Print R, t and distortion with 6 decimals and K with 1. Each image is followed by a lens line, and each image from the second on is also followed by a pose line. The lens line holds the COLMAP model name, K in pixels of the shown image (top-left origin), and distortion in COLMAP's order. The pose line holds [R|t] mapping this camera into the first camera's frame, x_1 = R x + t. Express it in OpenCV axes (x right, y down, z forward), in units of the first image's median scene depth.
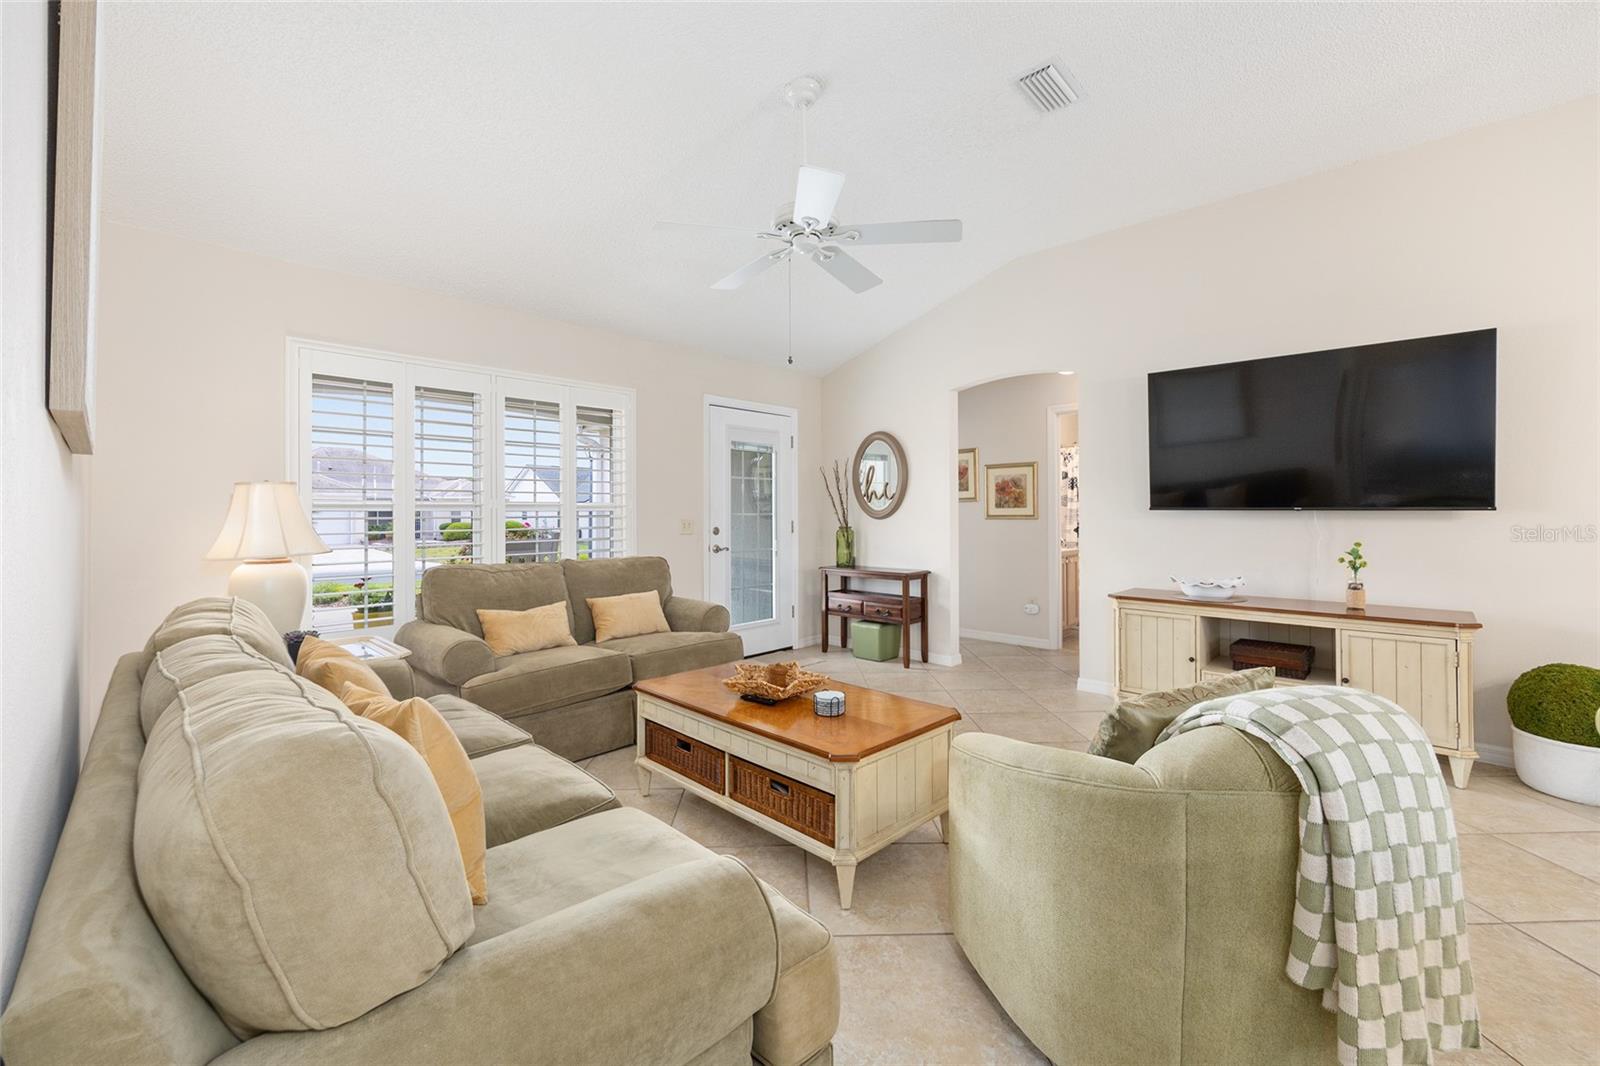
lens RADIAL K [[641.1, 0, 793.8], [0, 641.1, 510.9], [0, 0, 1]] dist [-0.005991, 0.002353]
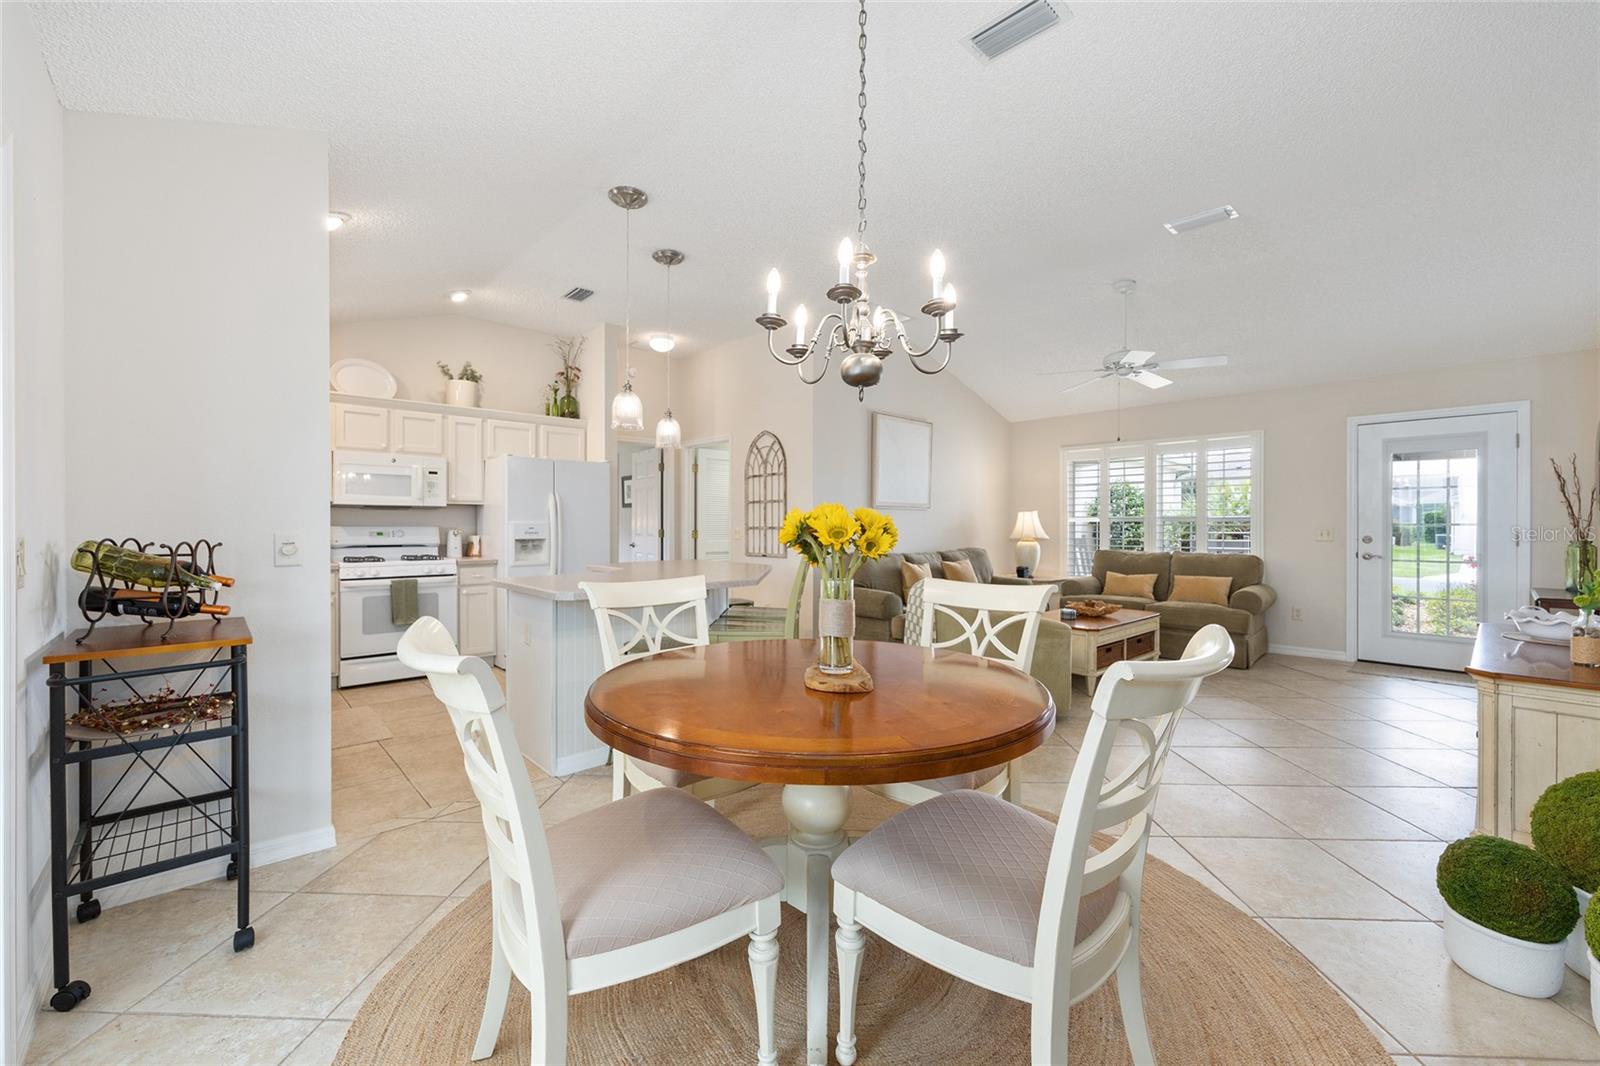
lens RADIAL K [[641.1, 0, 798.0], [0, 641.1, 527.8], [0, 0, 1]] dist [-0.005991, 0.002353]
pose [[-0.067540, 0.012859, -0.997634, 1.065580], [0.005679, 0.999906, 0.012504, -0.008220], [0.997700, -0.004821, -0.067607, 0.114890]]
